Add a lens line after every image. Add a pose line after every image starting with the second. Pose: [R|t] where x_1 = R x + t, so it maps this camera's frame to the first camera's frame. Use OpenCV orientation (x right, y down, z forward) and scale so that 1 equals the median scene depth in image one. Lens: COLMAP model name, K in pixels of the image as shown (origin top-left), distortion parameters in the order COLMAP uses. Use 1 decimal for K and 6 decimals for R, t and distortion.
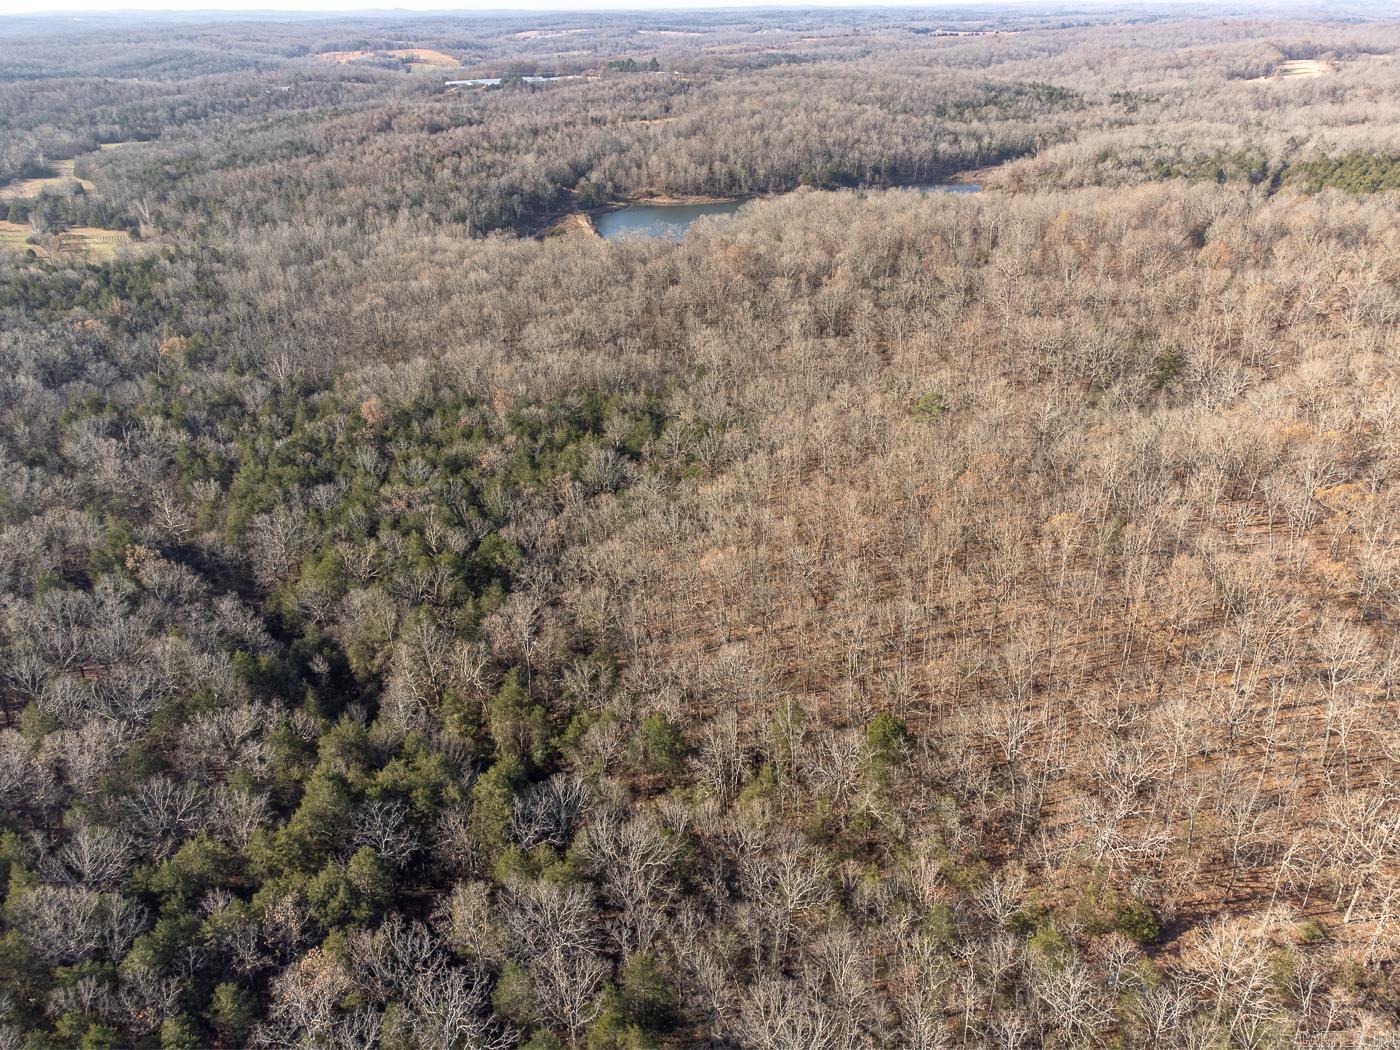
lens RADIAL K [[1038.8, 0, 697.6], [0, 1038.8, 530.4], [0, 0, 1]] dist [0.003496, -0.002208]
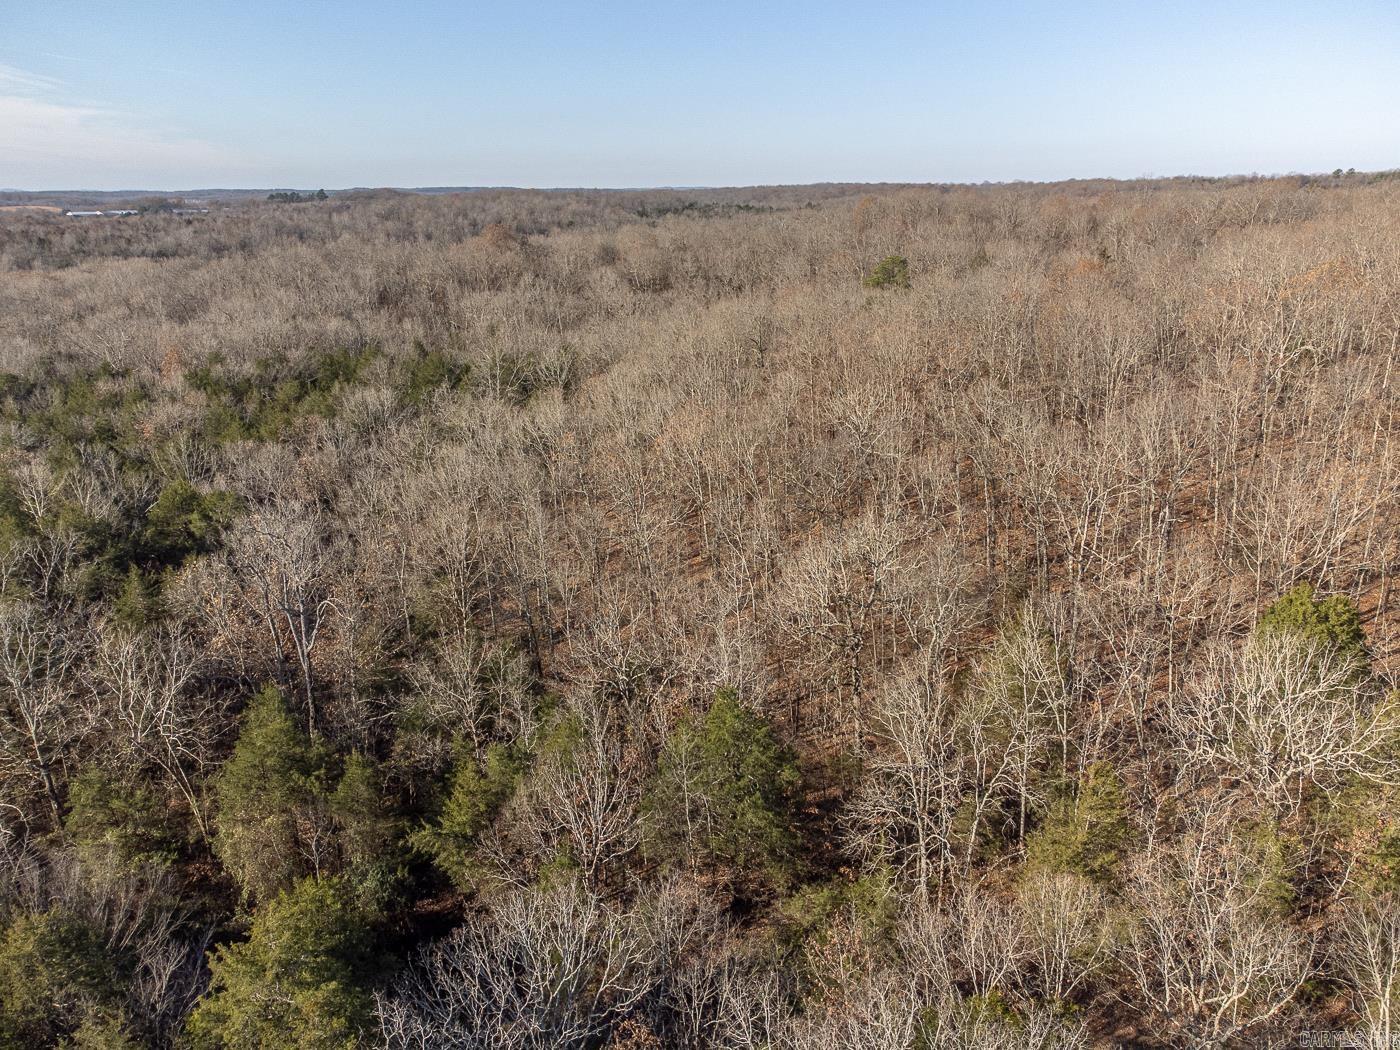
lens RADIAL K [[1038.8, 0, 699.5], [0, 1038.8, 520.8], [0, 0, 1]] dist [0.003496, -0.002208]
pose [[0.951828, -0.091413, 0.292688, -0.134644], [0.138374, 0.979861, -0.143963, 0.153550], [-0.273634, 0.177529, 0.945309, 0.587559]]
